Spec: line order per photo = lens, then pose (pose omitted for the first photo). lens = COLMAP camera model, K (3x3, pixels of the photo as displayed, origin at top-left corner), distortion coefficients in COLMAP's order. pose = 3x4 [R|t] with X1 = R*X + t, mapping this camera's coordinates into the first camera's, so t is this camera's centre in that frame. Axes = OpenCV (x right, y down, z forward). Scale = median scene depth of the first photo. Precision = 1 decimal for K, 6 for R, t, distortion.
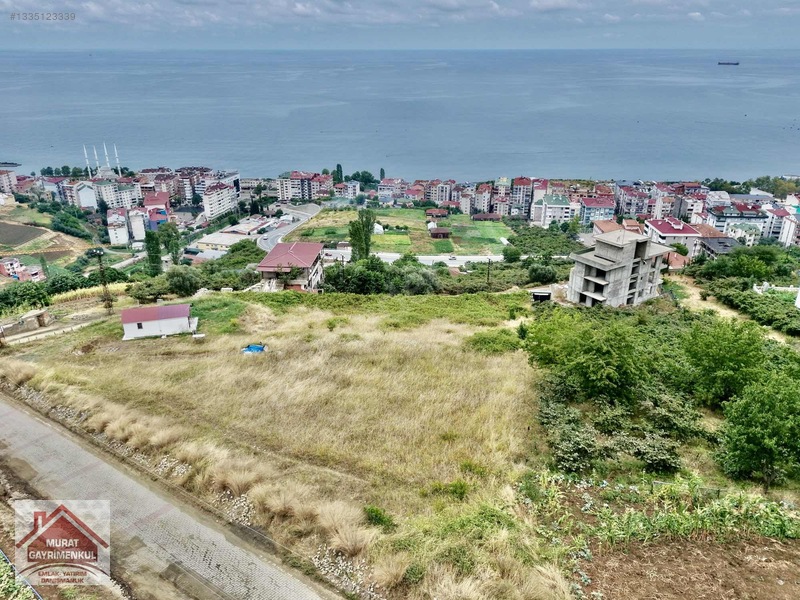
lens RADIAL K [[589.4, 0, 400.6], [0, 589.4, 299.4], [0, 0, 1]] dist [0.070732, -0.069500]
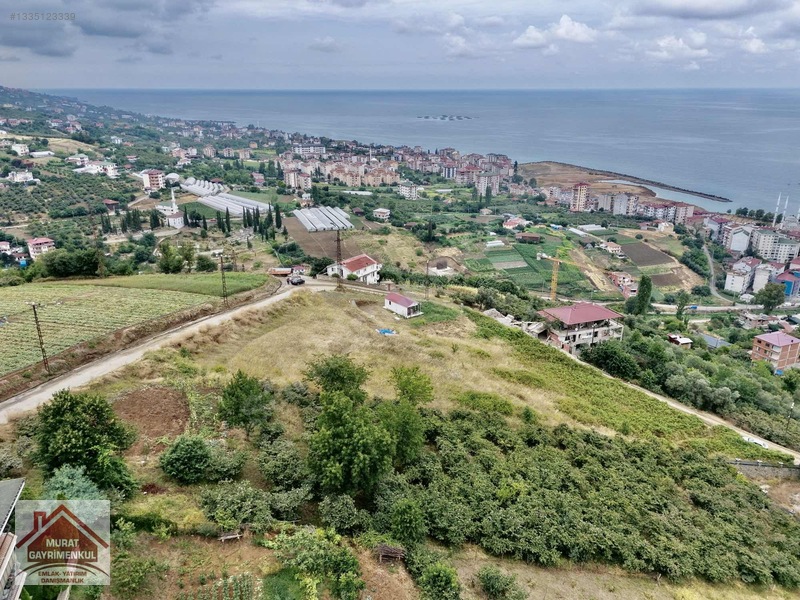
lens RADIAL K [[589.4, 0, 400.4], [0, 589.4, 299.7], [0, 0, 1]] dist [0.070732, -0.069500]
pose [[0.412815, 0.310739, -0.856169, 0.209697], [-0.357244, 0.919920, 0.161626, -0.049073], [0.837831, 0.239140, 0.490767, 0.029718]]
